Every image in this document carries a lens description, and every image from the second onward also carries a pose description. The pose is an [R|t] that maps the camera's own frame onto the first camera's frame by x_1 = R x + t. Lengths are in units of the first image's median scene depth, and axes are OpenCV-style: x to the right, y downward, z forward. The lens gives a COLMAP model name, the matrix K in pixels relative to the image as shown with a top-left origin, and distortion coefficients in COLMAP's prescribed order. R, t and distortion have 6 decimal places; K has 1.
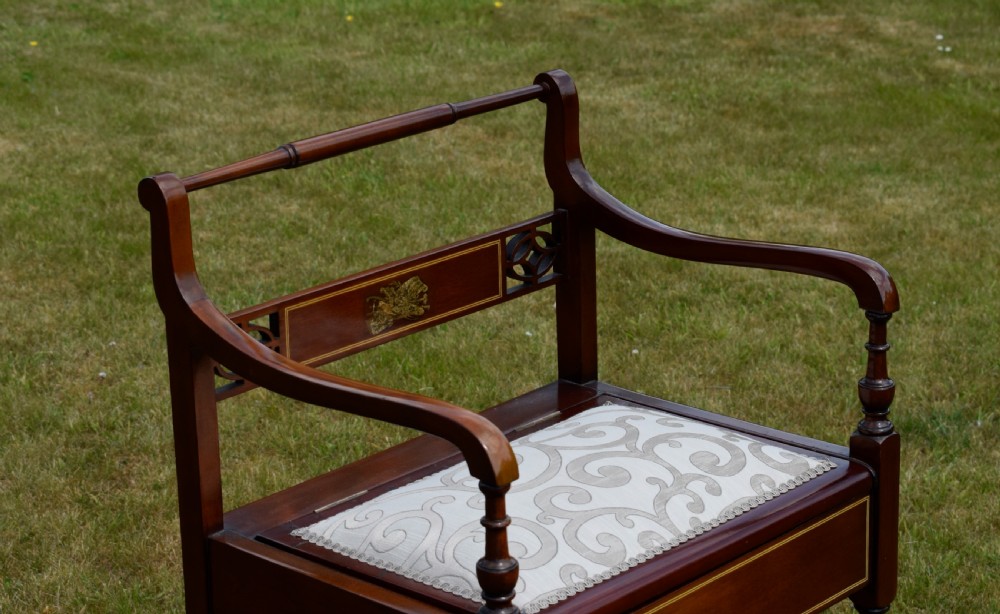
lens RADIAL K [[2408.9, 0, 472.6], [0, 2408.9, 263.8], [0, 0, 1]] dist [-0.012484, -0.167038]
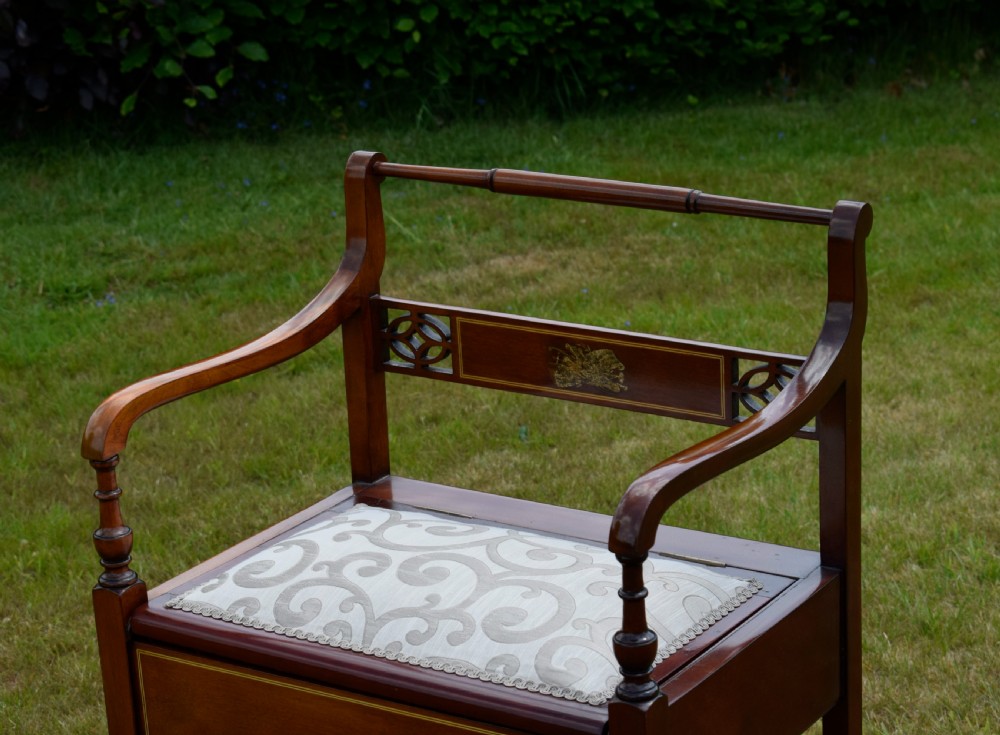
lens RADIAL K [[2635.4, 0, 556.4], [0, 2635.4, 367.2], [0, 0, 1]] dist [-0.039064, 0.336980]
pose [[0.190338, 0.319608, -0.928236, 0.955254], [-0.242413, 0.931544, 0.271039, -0.269529], [0.951319, 0.173428, 0.254786, 0.723059]]
